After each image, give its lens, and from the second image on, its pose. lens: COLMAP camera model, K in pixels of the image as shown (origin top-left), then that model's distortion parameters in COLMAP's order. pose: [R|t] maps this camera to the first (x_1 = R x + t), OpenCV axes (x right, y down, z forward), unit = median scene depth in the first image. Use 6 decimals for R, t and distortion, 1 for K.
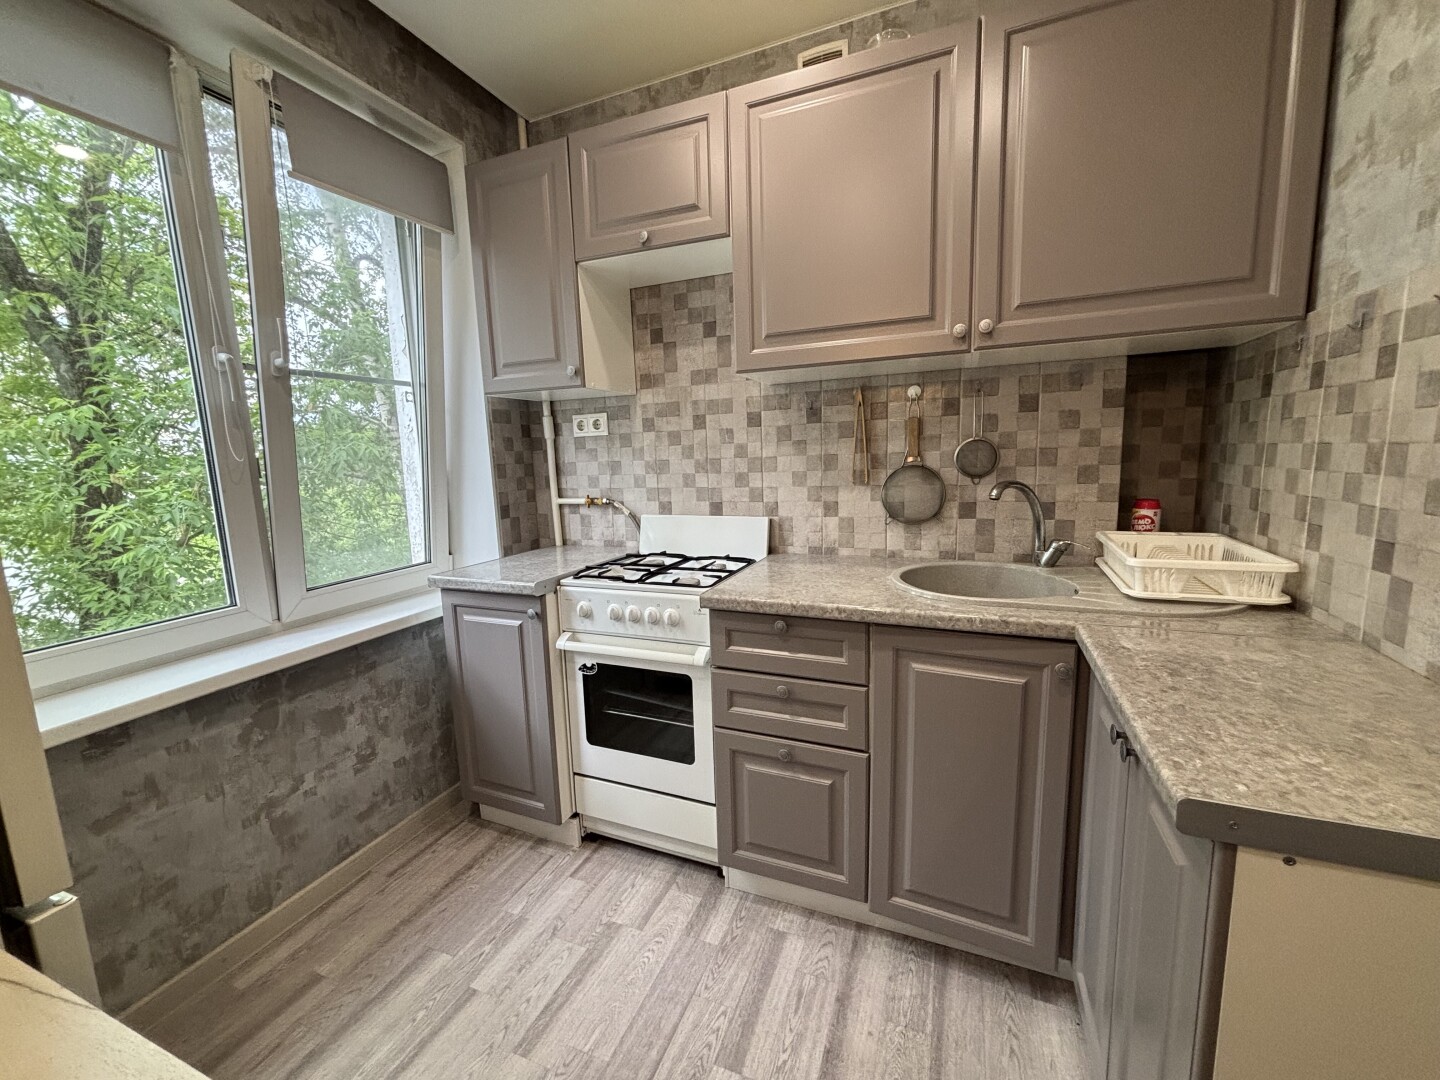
lens RADIAL K [[580.3, 0, 717.8], [0, 580.3, 536.1], [0, 0, 1]] dist [0.000466, -0.000691]
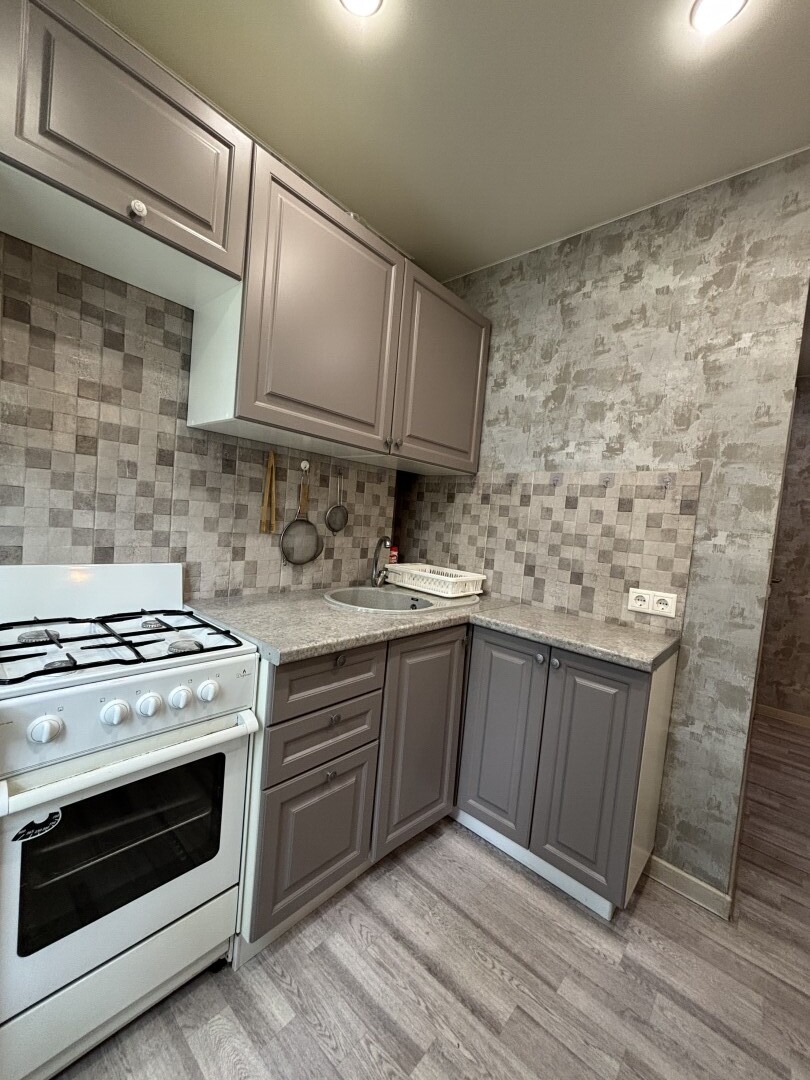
lens RADIAL K [[433.3, 0, 405.0], [0, 433.3, 540.0], [0, 0, 1]] dist [-0.000583, -0.001785]
pose [[0.313789, 0.013003, 0.949404, -0.530550], [0.038835, 0.998894, -0.026517, -0.042216], [-0.948698, 0.045191, 0.312937, 0.483035]]
